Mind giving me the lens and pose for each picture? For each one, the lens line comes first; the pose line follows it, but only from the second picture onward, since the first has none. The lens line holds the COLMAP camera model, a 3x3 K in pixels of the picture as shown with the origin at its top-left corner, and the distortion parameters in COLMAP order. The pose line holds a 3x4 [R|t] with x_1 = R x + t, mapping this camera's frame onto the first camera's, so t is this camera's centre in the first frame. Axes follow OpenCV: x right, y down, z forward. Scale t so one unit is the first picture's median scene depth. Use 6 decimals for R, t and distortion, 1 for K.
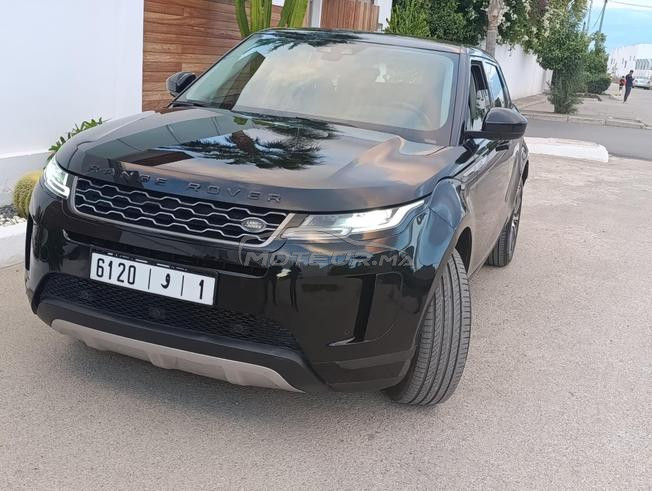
lens RADIAL K [[747.1, 0, 326.9], [0, 747.1, 245.4], [0, 0, 1]] dist [0.036269, 0.000000]
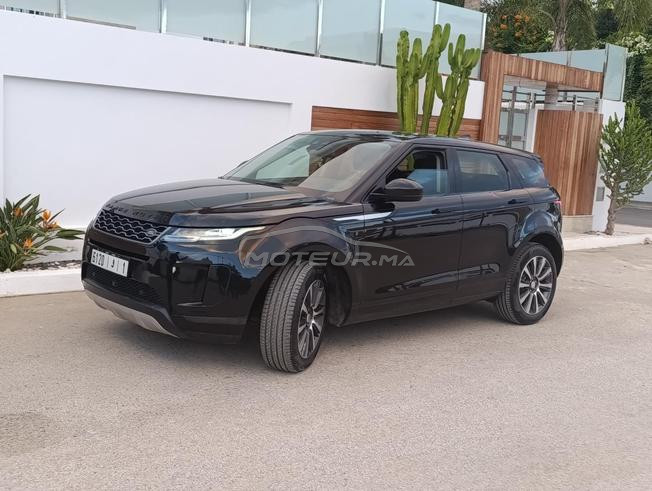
lens RADIAL K [[747.1, 0, 331.2], [0, 747.1, 249.1], [0, 0, 1]] dist [0.036269, 0.000000]
pose [[0.880202, 0.029495, -0.473681, 1.071135], [-0.099920, 0.987213, -0.124201, 0.180435], [0.463961, 0.156652, 0.871895, -0.322175]]
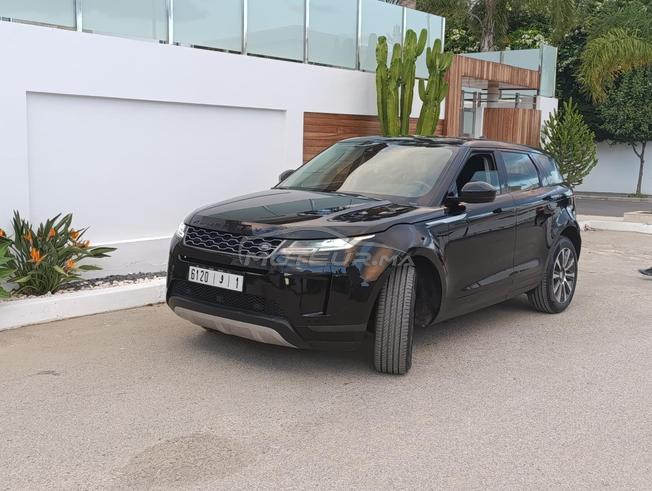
lens RADIAL K [[747.1, 0, 324.0], [0, 747.1, 242.5], [0, 0, 1]] dist [0.036269, 0.000000]
pose [[0.938575, -0.023811, -0.344253, 0.622496], [-0.026489, 0.989701, -0.140675, 0.201792], [0.344057, 0.141153, 0.928278, -0.581507]]
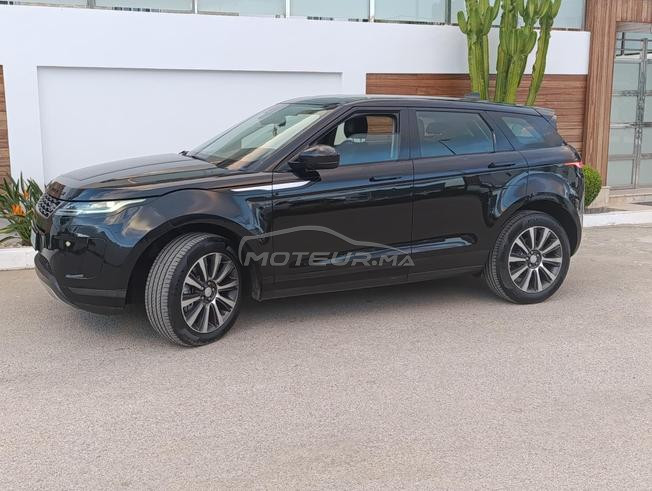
lens RADIAL K [[747.1, 0, 328.5], [0, 747.1, 242.1], [0, 0, 1]] dist [0.036269, 0.000000]
pose [[0.696026, 0.037638, -0.717030, 1.631009], [-0.121828, 0.990336, -0.066275, 0.092528], [0.707606, 0.133483, 0.693885, 0.211746]]
